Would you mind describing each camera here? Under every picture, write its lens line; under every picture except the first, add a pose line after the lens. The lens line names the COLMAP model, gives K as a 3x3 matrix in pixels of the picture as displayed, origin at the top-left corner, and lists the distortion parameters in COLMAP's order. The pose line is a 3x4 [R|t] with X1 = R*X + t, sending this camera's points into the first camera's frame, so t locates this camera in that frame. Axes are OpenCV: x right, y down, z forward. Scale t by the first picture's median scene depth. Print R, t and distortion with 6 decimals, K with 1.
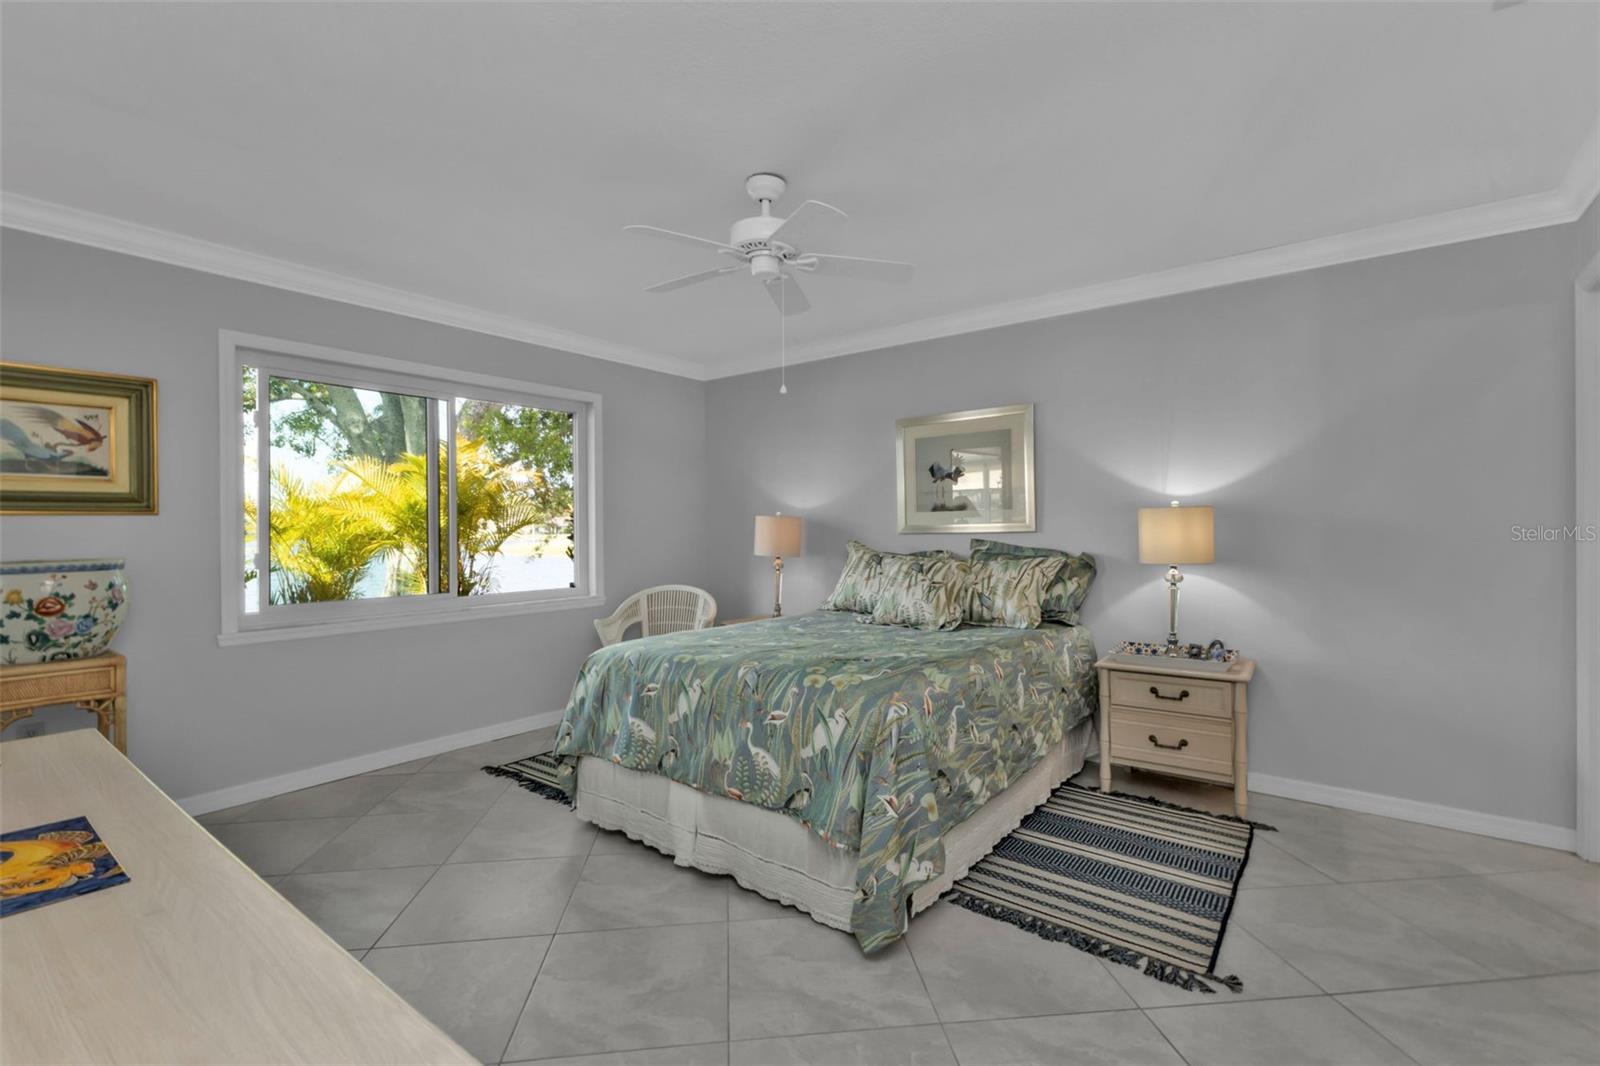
lens RADIAL K [[702.5, 0, 807.4], [0, 702.5, 526.2], [0, 0, 1]] dist [0.008460, -0.000116]
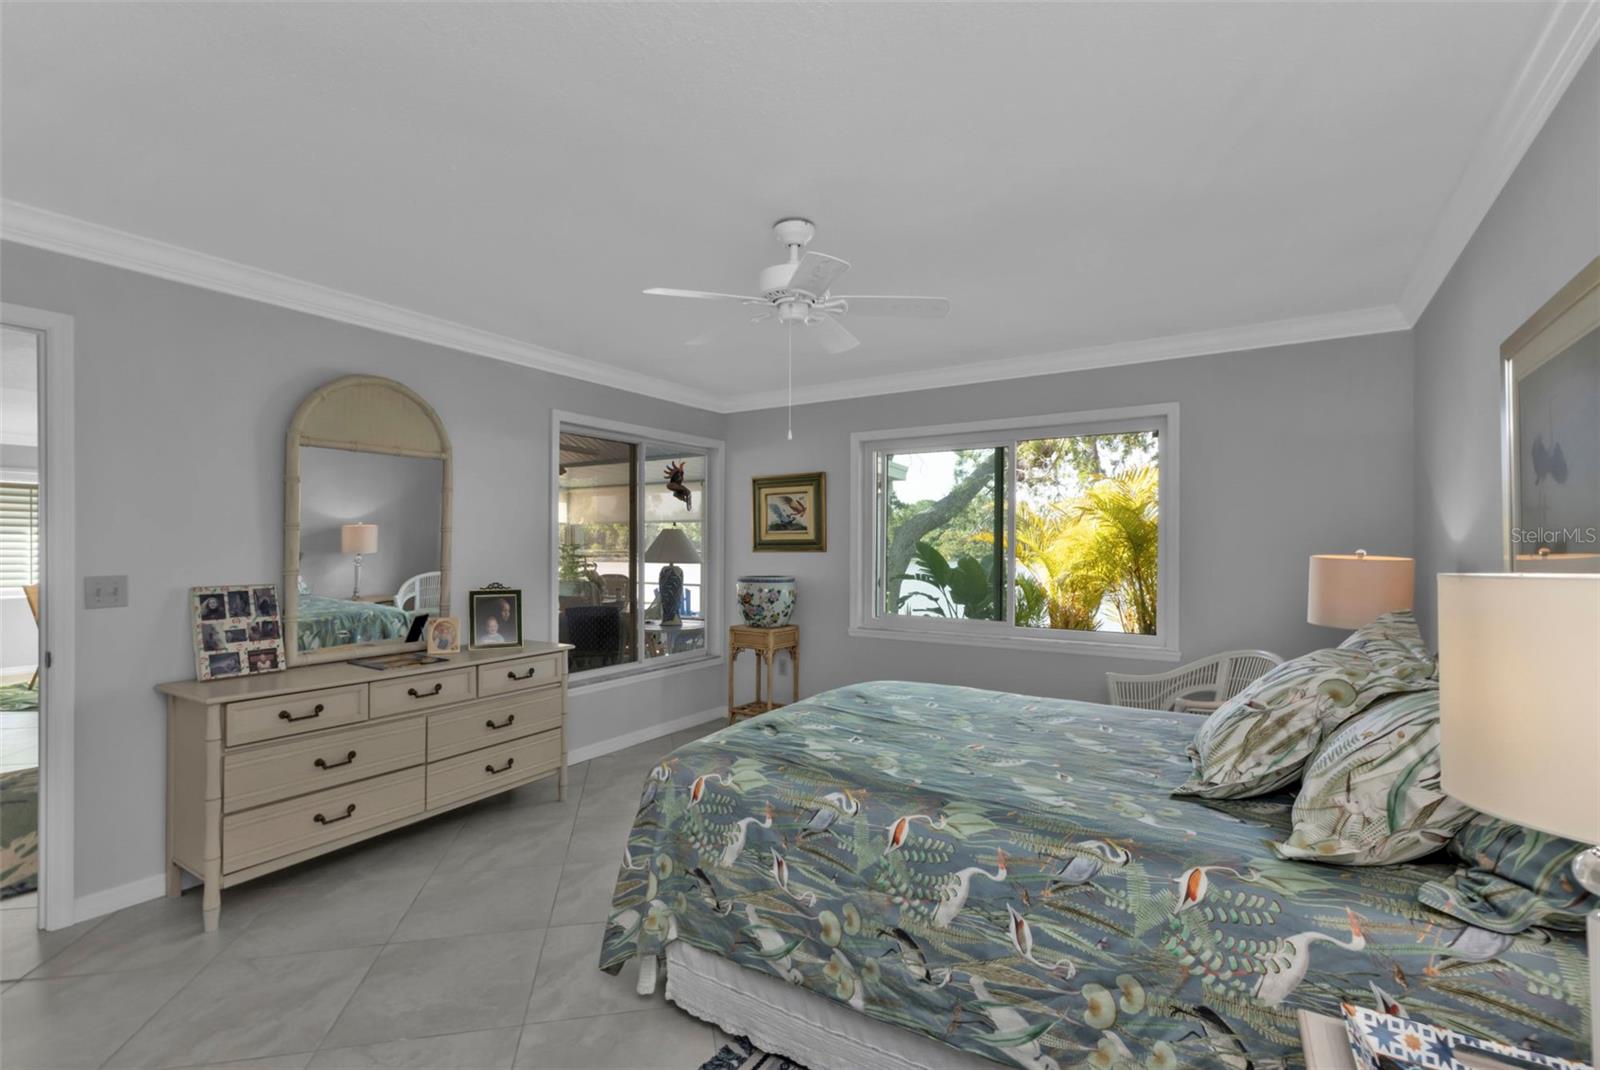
lens RADIAL K [[731.9, 0, 799.8], [0, 731.9, 554.3], [0, 0, 1]] dist [0.002645, 0.000102]
pose [[0.086629, 0.015900, -0.996114, 0.886355], [-0.005550, 0.999865, 0.015477, -0.040292], [0.996225, 0.004188, 0.086706, 0.858767]]
